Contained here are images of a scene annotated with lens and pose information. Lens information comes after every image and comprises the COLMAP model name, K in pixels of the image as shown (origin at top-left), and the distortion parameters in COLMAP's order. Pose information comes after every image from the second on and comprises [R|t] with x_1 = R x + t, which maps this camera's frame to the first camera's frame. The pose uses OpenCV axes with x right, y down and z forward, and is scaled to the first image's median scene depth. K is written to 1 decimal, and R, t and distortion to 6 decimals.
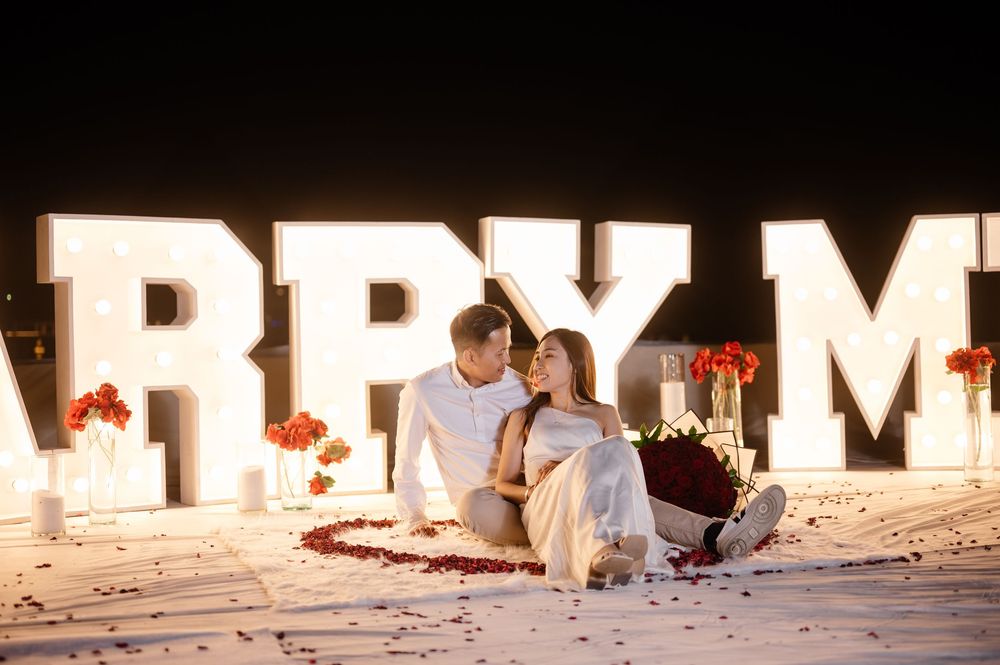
lens RADIAL K [[1446.0, 0, 500.0], [0, 1446.0, 332.5], [0, 0, 1]] dist [0.004971, -0.148262]
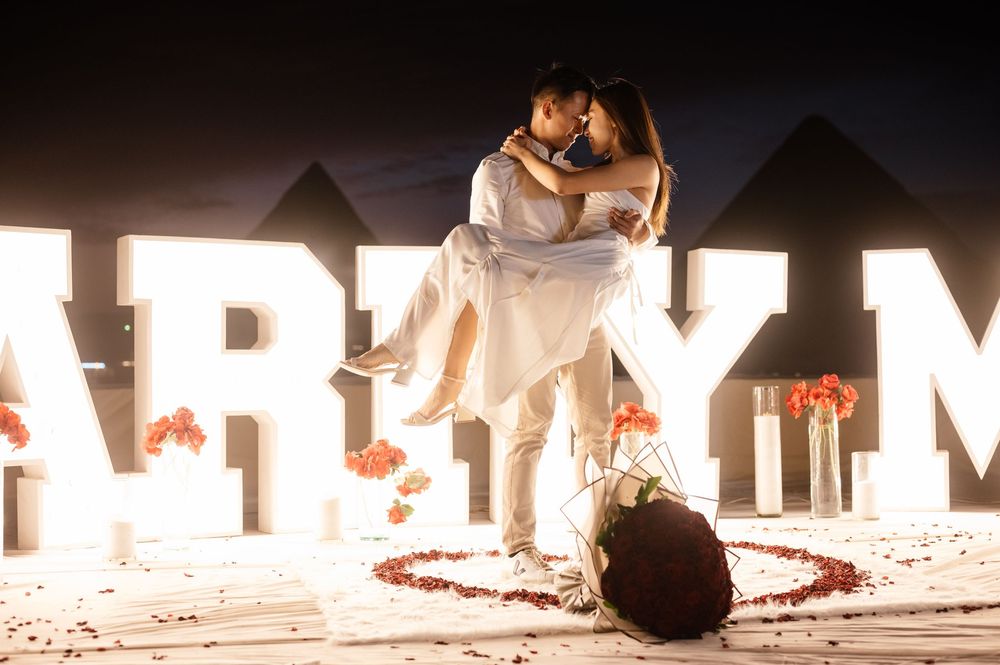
lens RADIAL K [[1446.0, 0, 500.0], [0, 1446.0, 332.5], [0, 0, 1]] dist [0.004971, -0.148262]
pose [[0.997132, 0.010717, -0.074916, 0.014652], [-0.012593, 0.999618, -0.024621, 0.005234], [0.074623, 0.025494, 0.996886, 0.028451]]
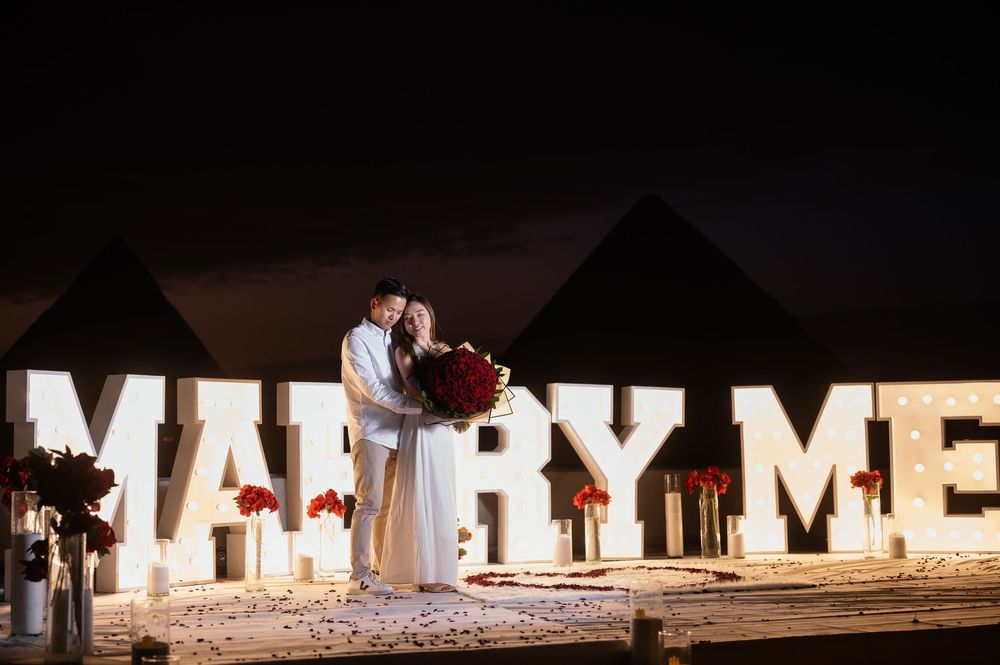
lens RADIAL K [[1551.2, 0, 512.4], [0, 1551.2, 330.7], [0, 0, 1]] dist [-0.020630, -0.081429]
pose [[0.998719, 0.010983, 0.049390, -0.136341], [-0.006768, 0.996383, -0.084702, 0.004051], [-0.050141, 0.084260, 0.995181, -0.642920]]
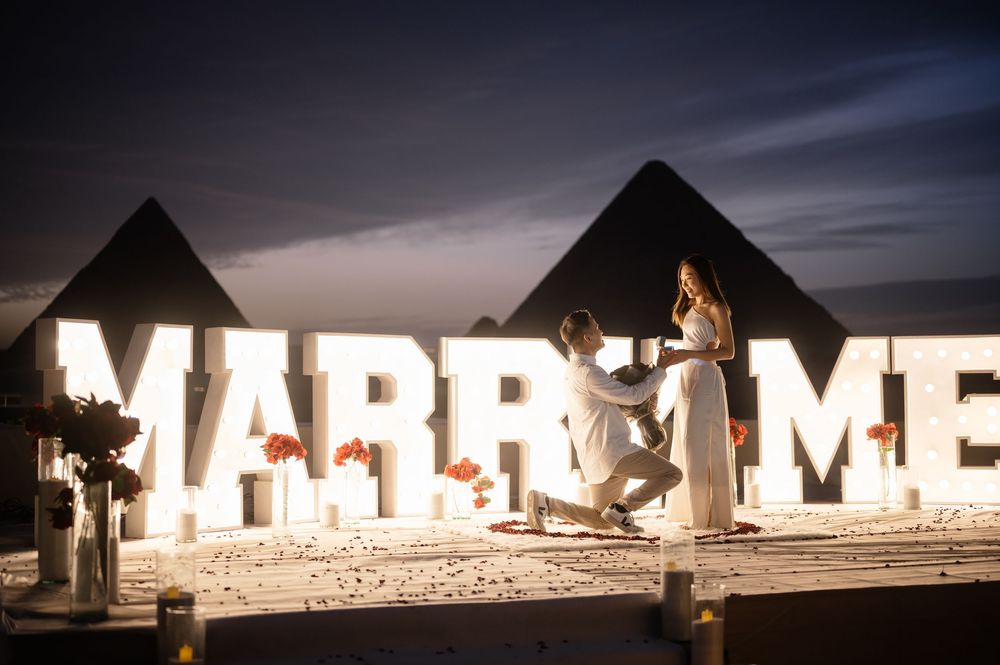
lens RADIAL K [[1462.7, 0, 500.0], [0, 1462.7, 332.5], [0, 0, 1]] dist [-0.012966, -0.147758]
pose [[0.999316, 0.014899, 0.033848, -0.144846], [-0.013020, 0.998398, -0.055071, 0.004874], [-0.034615, 0.054593, 0.997909, -0.575004]]
